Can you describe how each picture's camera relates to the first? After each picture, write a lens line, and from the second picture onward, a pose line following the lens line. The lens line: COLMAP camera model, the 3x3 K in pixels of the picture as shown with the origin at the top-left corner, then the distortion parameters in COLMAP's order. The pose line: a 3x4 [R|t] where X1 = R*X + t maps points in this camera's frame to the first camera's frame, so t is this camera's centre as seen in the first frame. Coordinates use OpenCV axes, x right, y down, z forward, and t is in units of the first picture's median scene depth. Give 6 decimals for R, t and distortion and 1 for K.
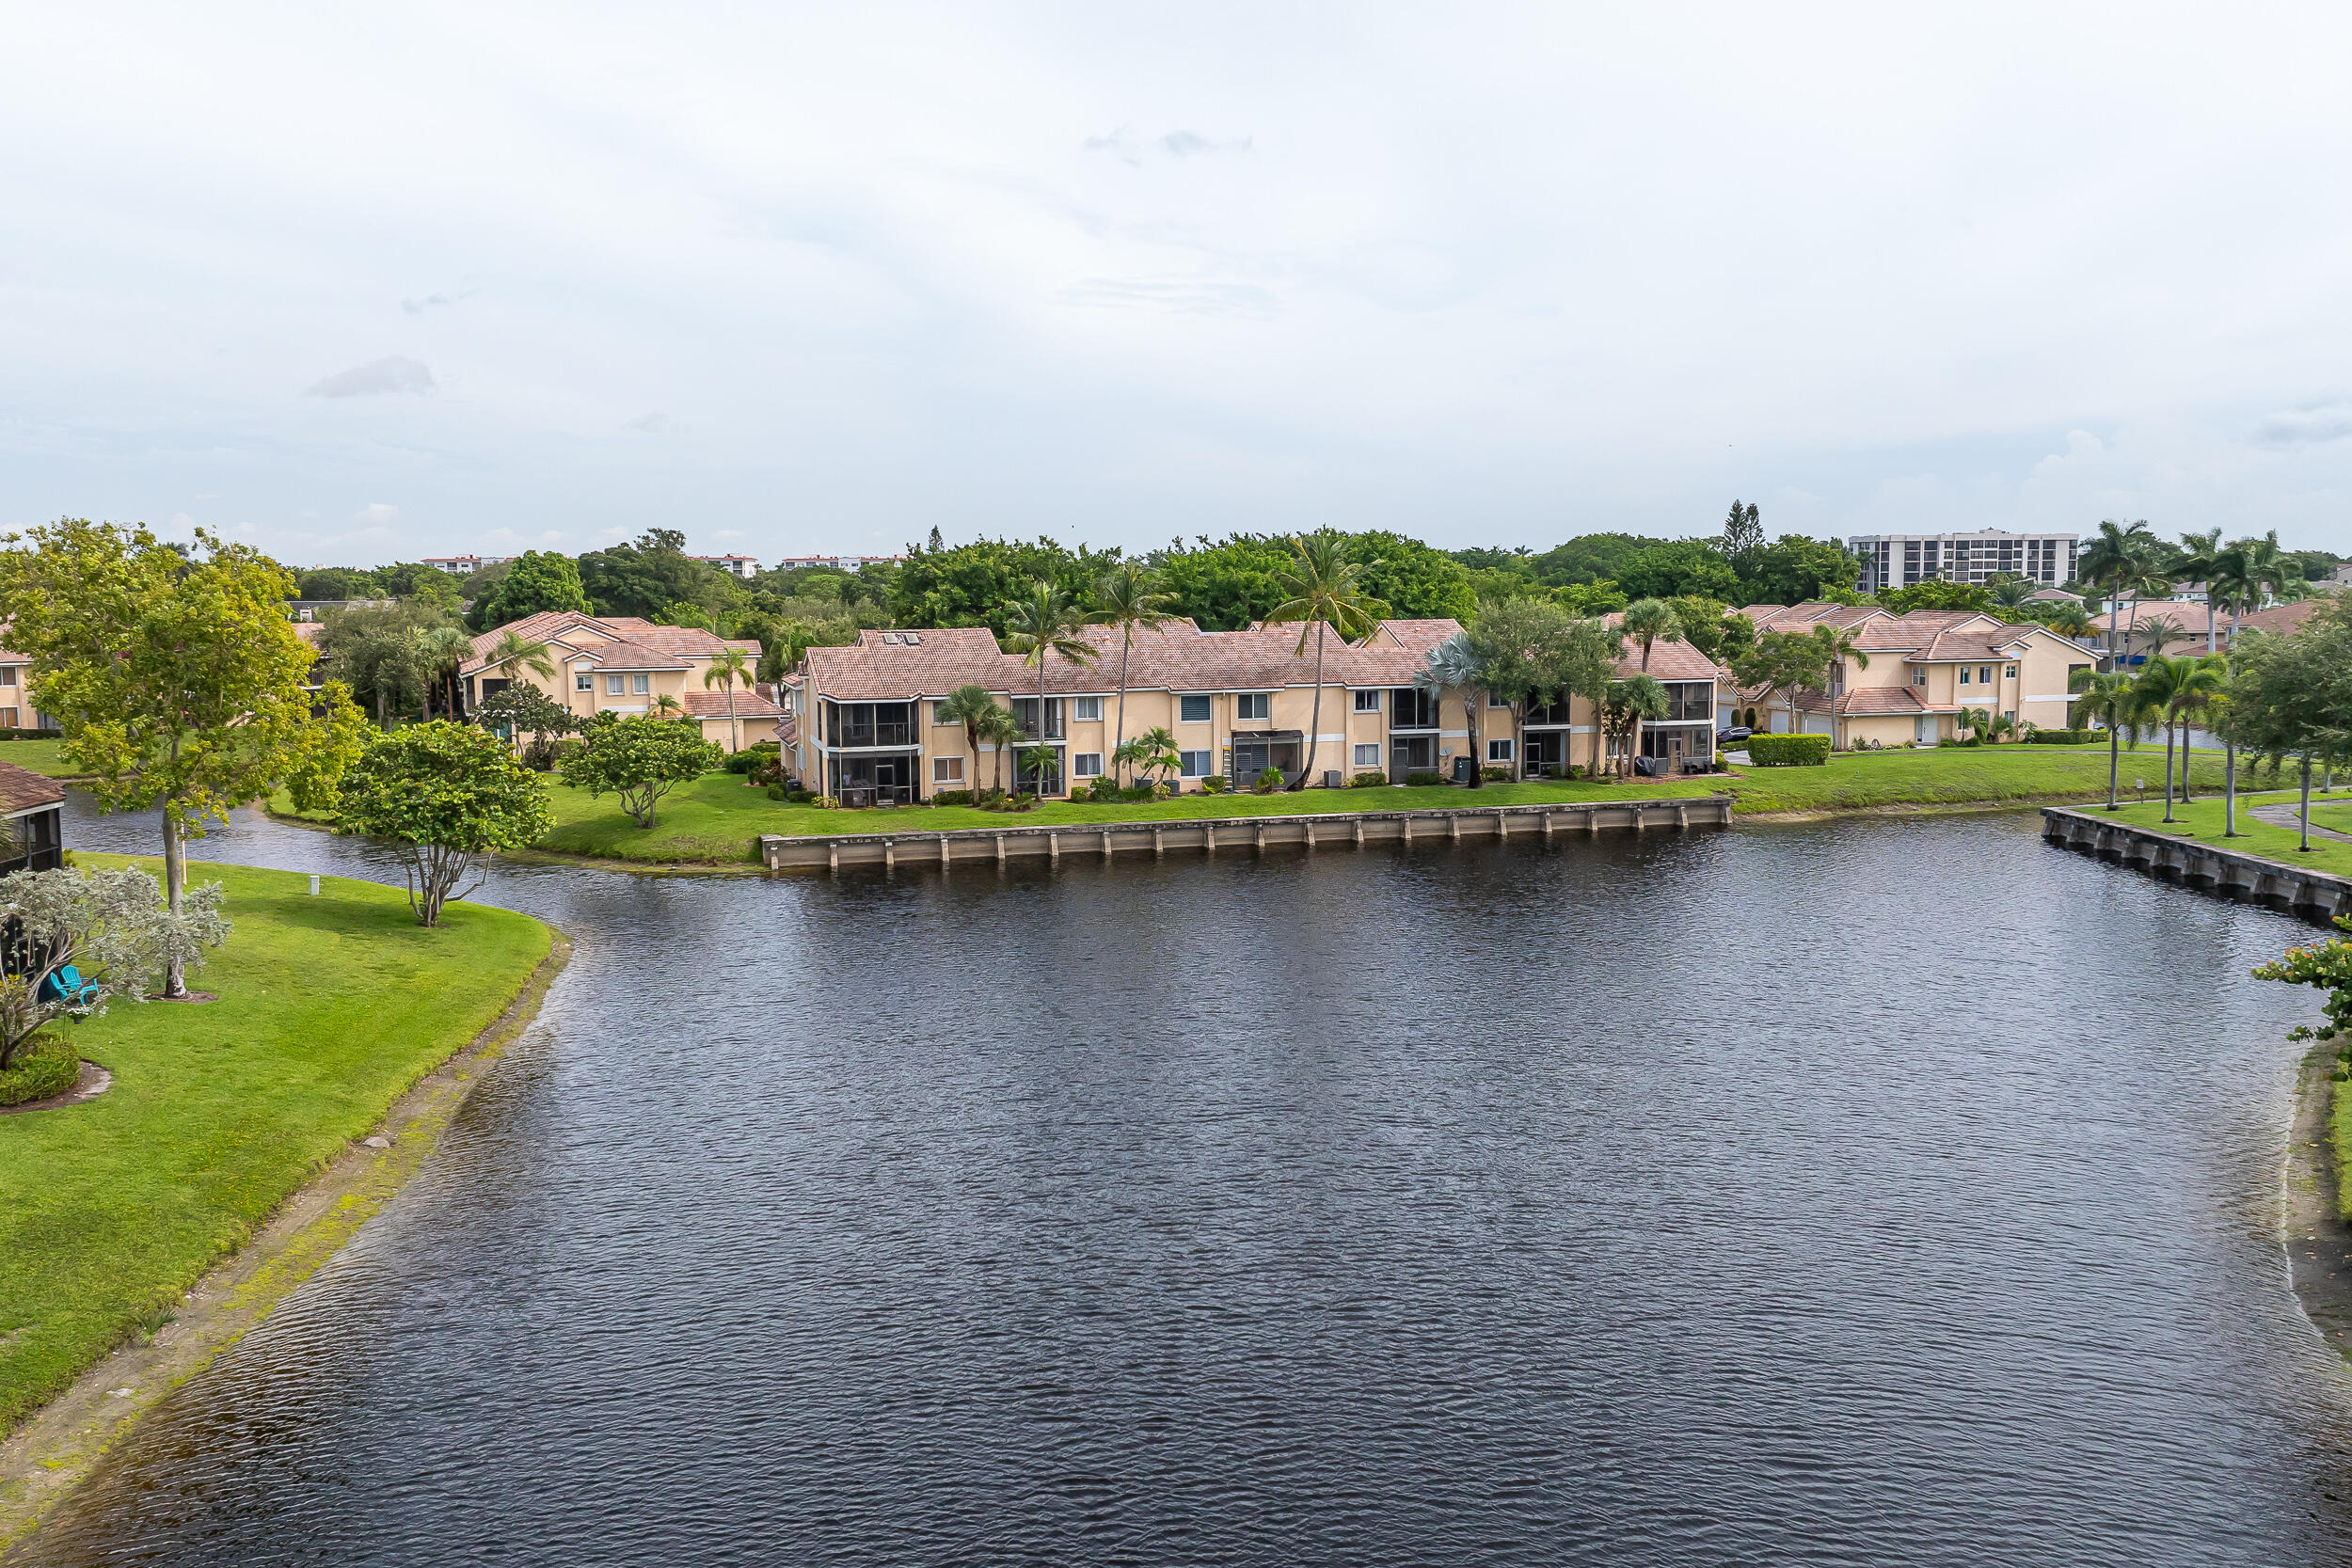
lens RADIAL K [[1954.9, 0, 1176.0], [0, 1954.9, 784.0], [0, 0, 1]] dist [0.036495, -0.017025]
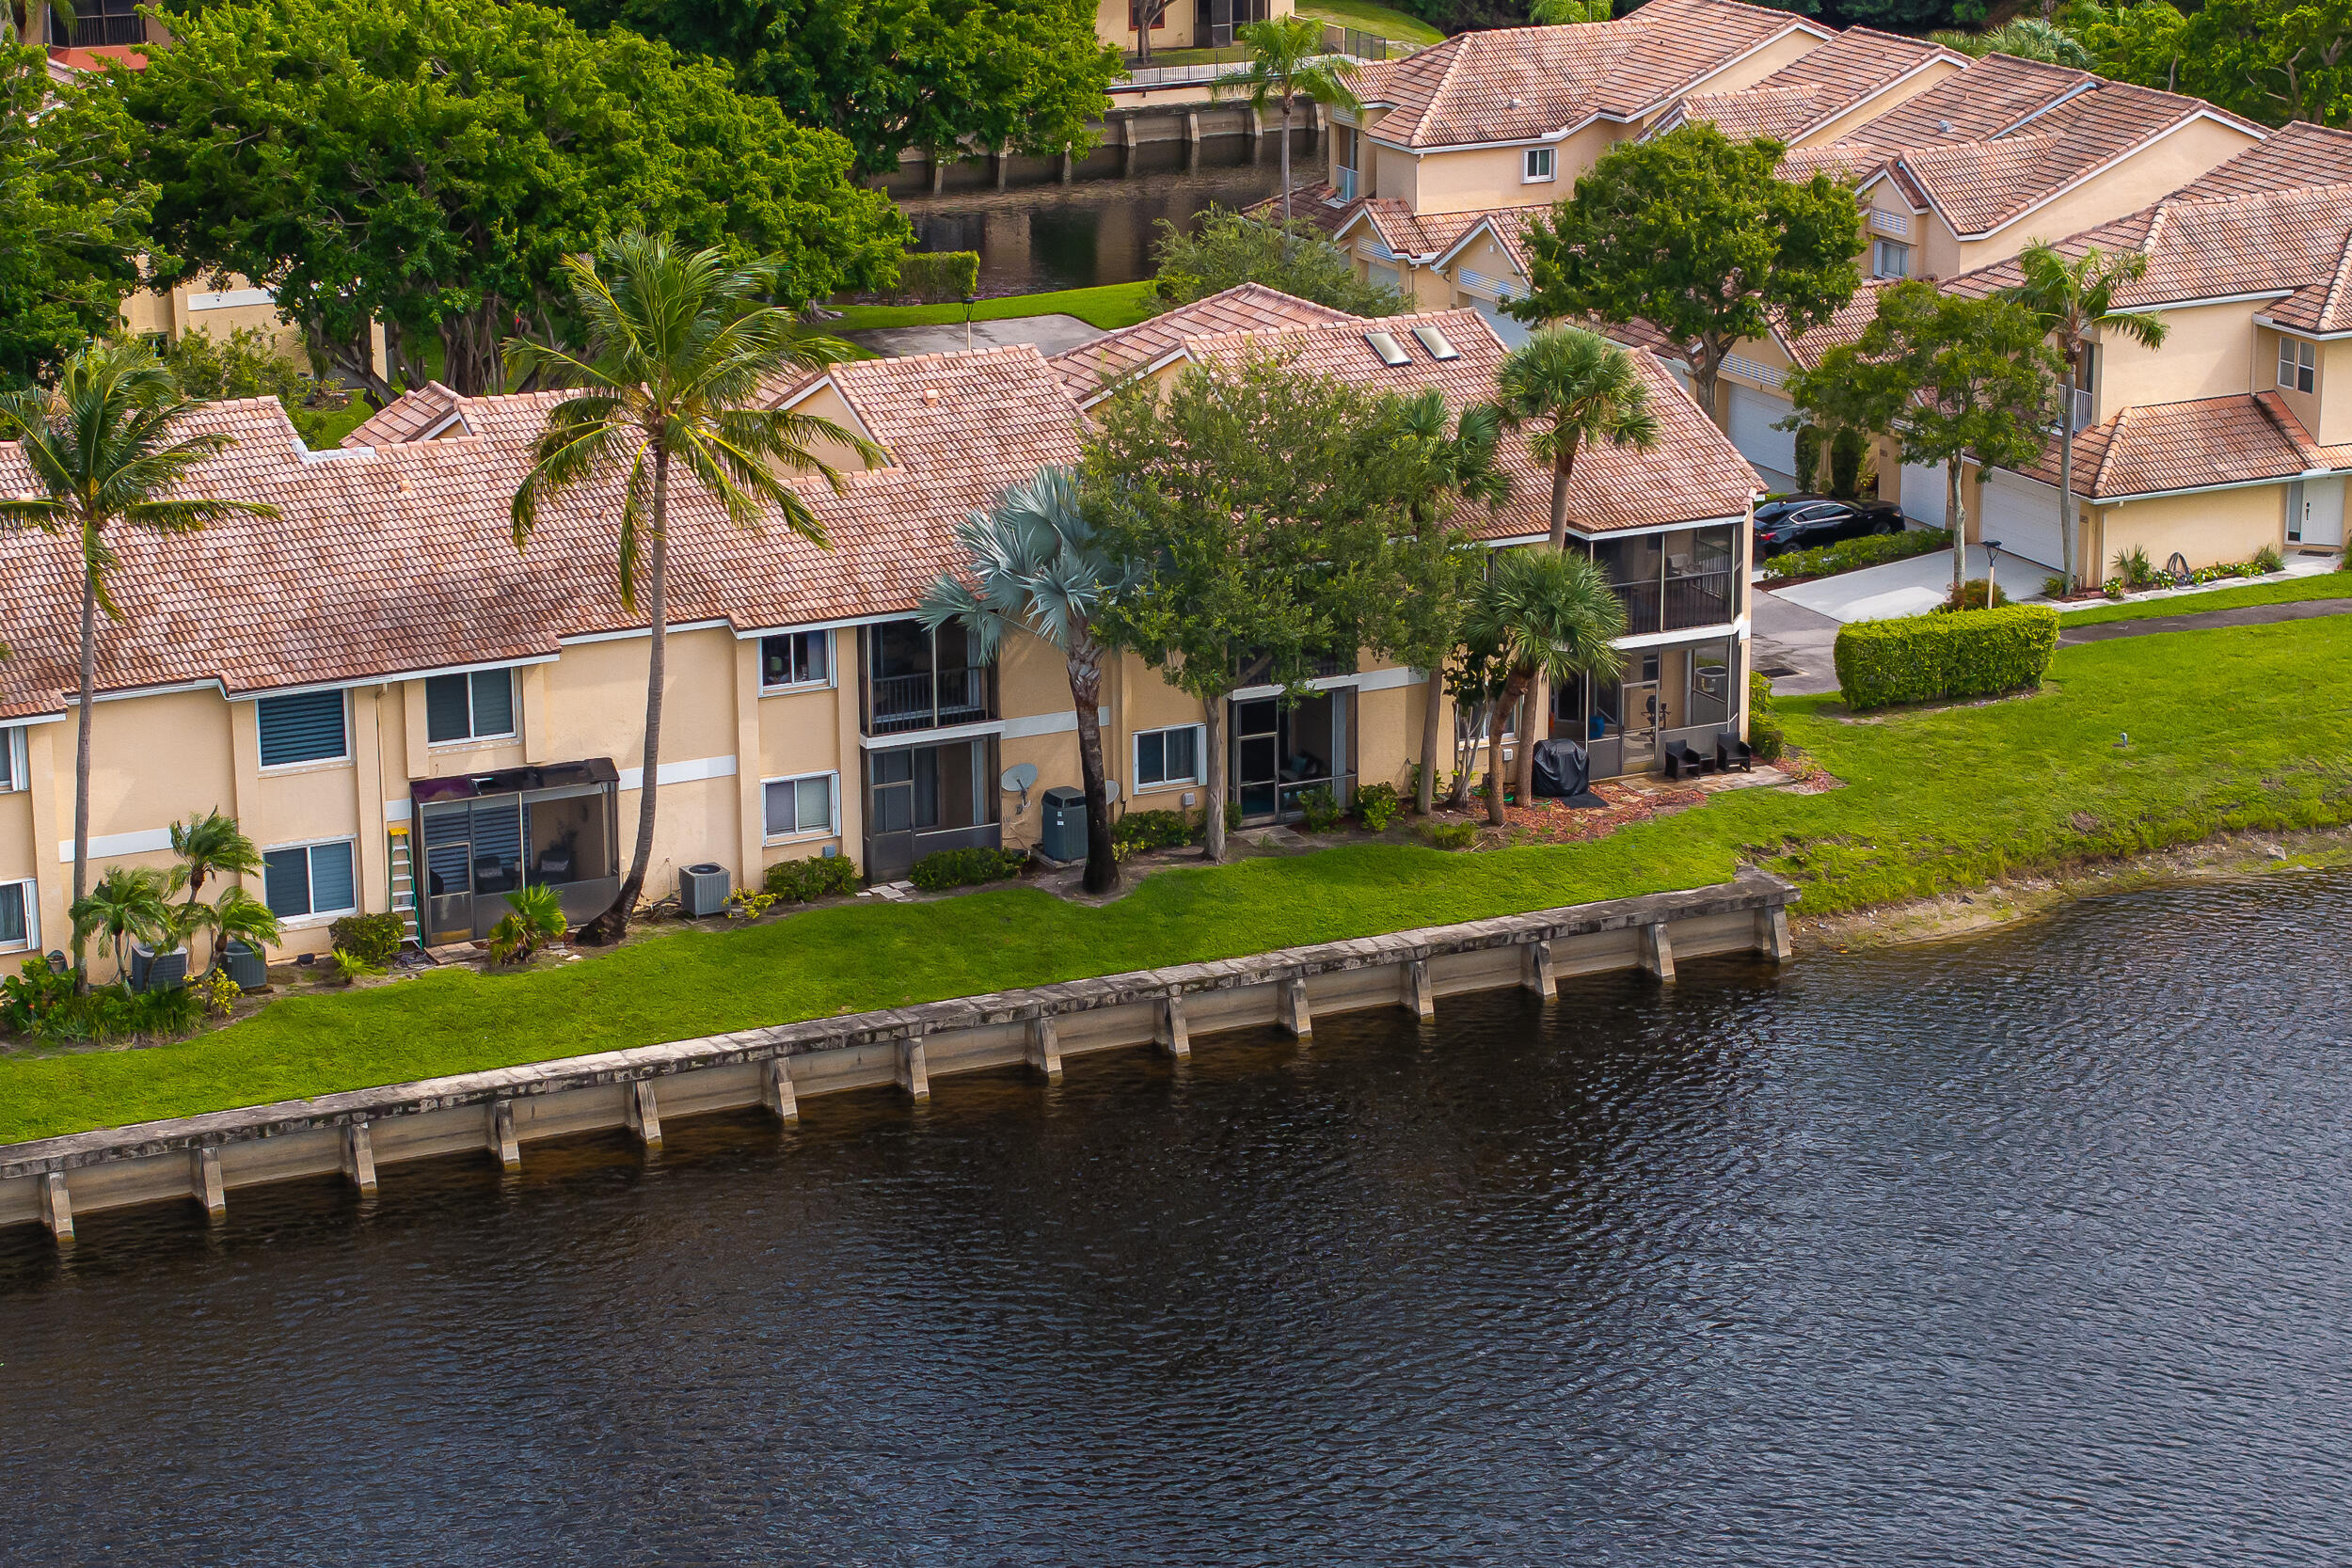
lens RADIAL K [[5644.1, 0, 1176.0], [0, 5644.1, 784.0], [0, 0, 1]] dist [0.304213, 0.112558]
pose [[0.986088, -0.043306, 0.160483, 0.000441], [0.013484, 0.983124, 0.182444, -0.206073], [-0.165676, -0.177741, 0.970031, -0.007510]]
